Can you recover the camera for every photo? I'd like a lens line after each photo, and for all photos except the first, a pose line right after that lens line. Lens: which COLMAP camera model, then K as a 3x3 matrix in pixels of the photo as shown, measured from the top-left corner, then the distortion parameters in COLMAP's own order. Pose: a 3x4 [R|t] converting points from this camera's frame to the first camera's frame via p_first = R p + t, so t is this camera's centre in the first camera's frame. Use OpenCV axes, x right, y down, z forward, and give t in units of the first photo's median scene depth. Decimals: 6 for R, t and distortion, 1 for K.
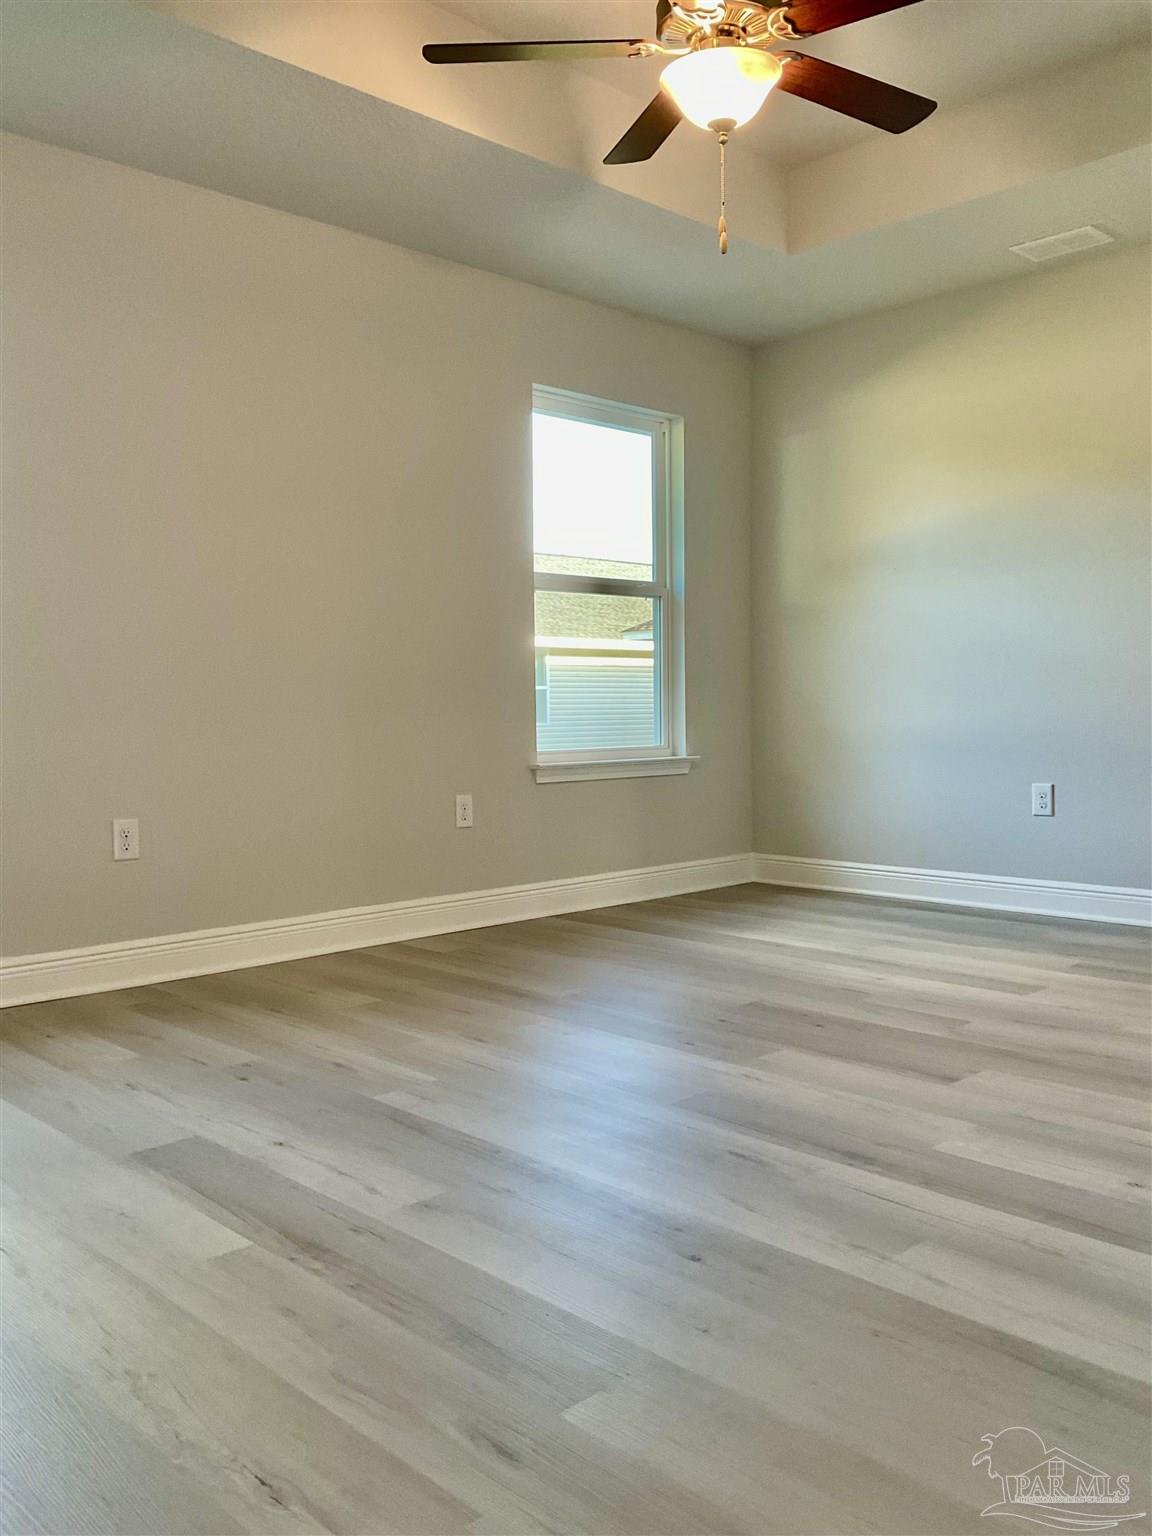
lens RADIAL K [[1269.6, 0, 576.0], [0, 1269.6, 768.0], [0, 0, 1]] dist [0.113166, -0.255659]
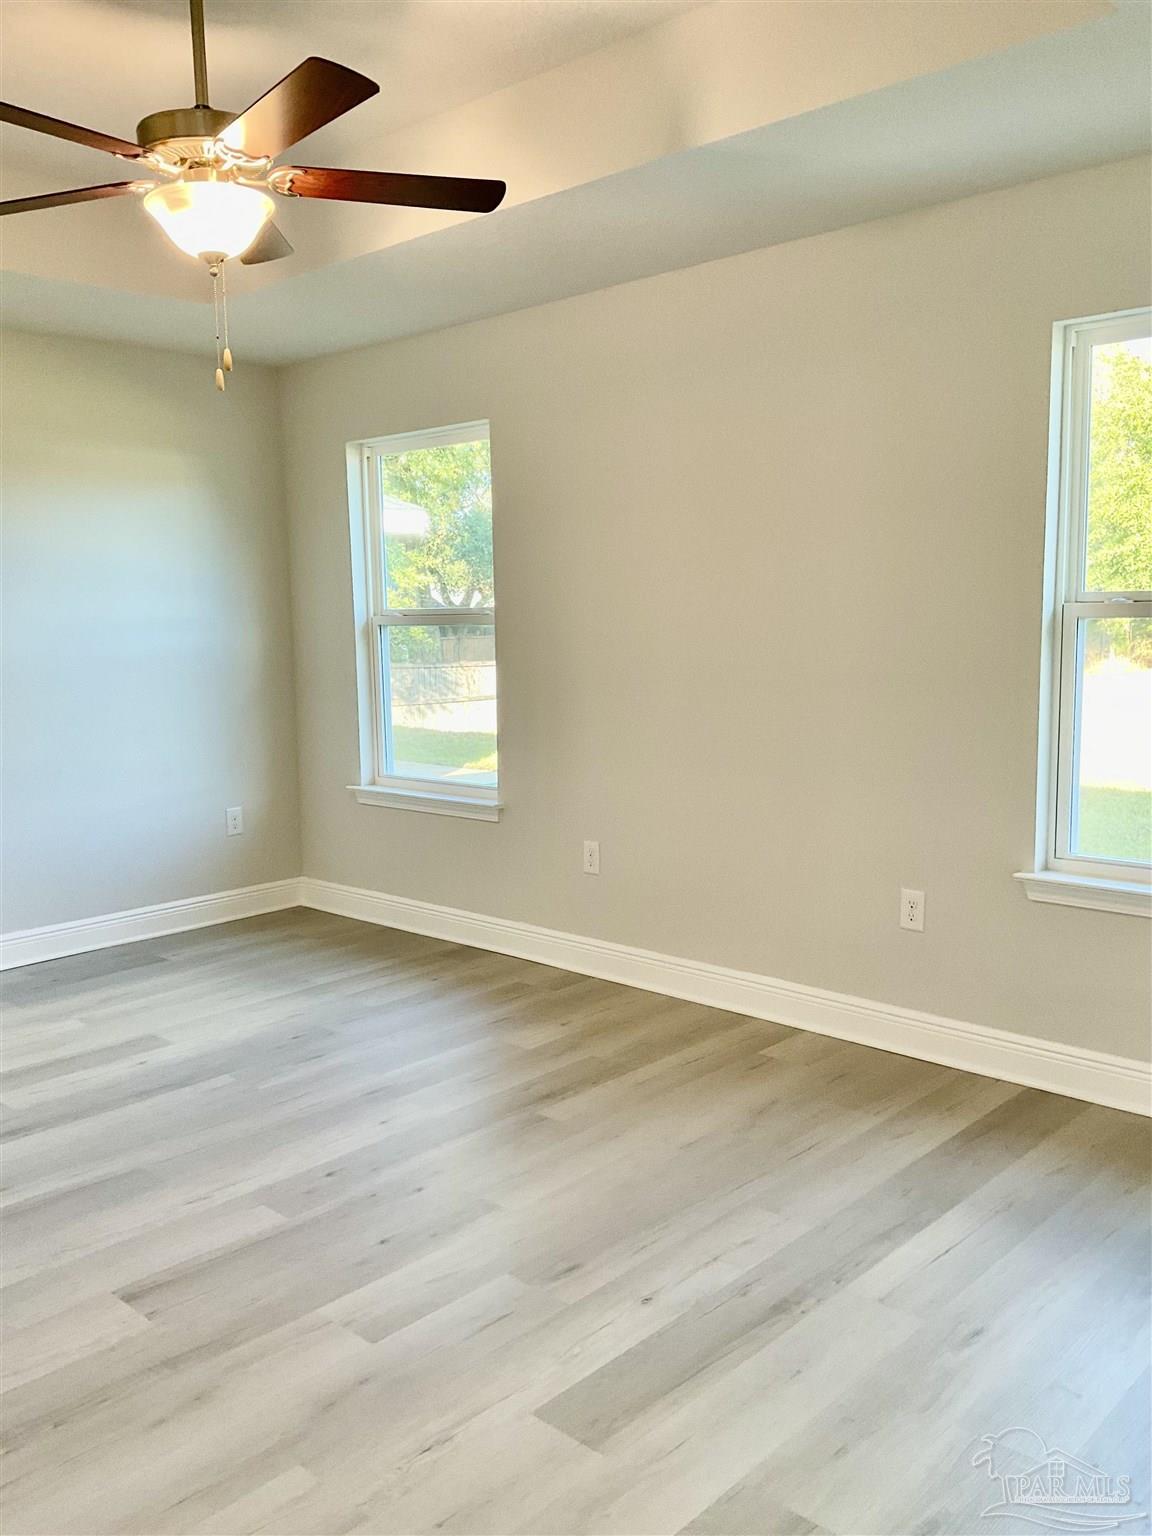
lens RADIAL K [[1269.6, 0, 576.0], [0, 1269.6, 768.0], [0, 0, 1]] dist [0.113166, -0.255659]
pose [[0.060666, 0.131893, -0.989406, 1.139502], [-0.034035, 0.990929, 0.130009, -0.253064], [0.997578, 0.025787, 0.064605, 1.222058]]
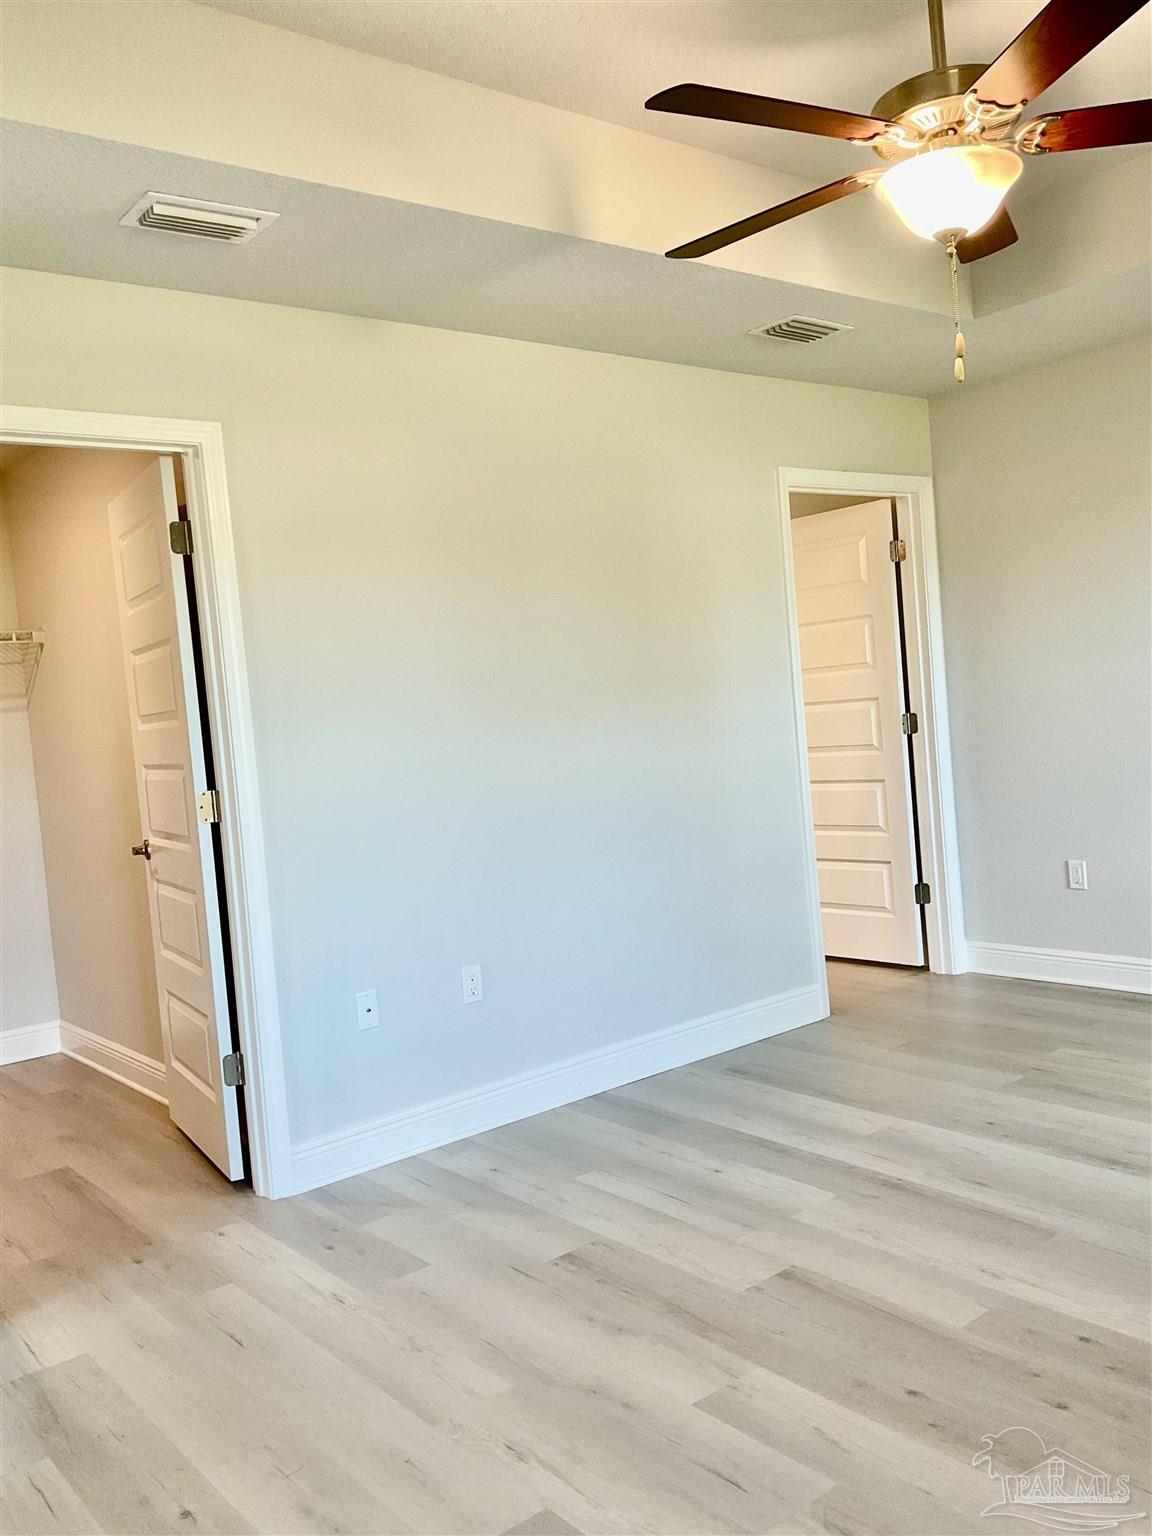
lens RADIAL K [[1269.6, 0, 576.0], [0, 1269.6, 768.0], [0, 0, 1]] dist [0.113166, -0.255659]
pose [[-0.991585, 0.093613, 0.089420, 0.321180], [0.102322, 0.989877, 0.098359, -0.255892], [-0.079307, 0.106681, -0.991125, 1.920167]]
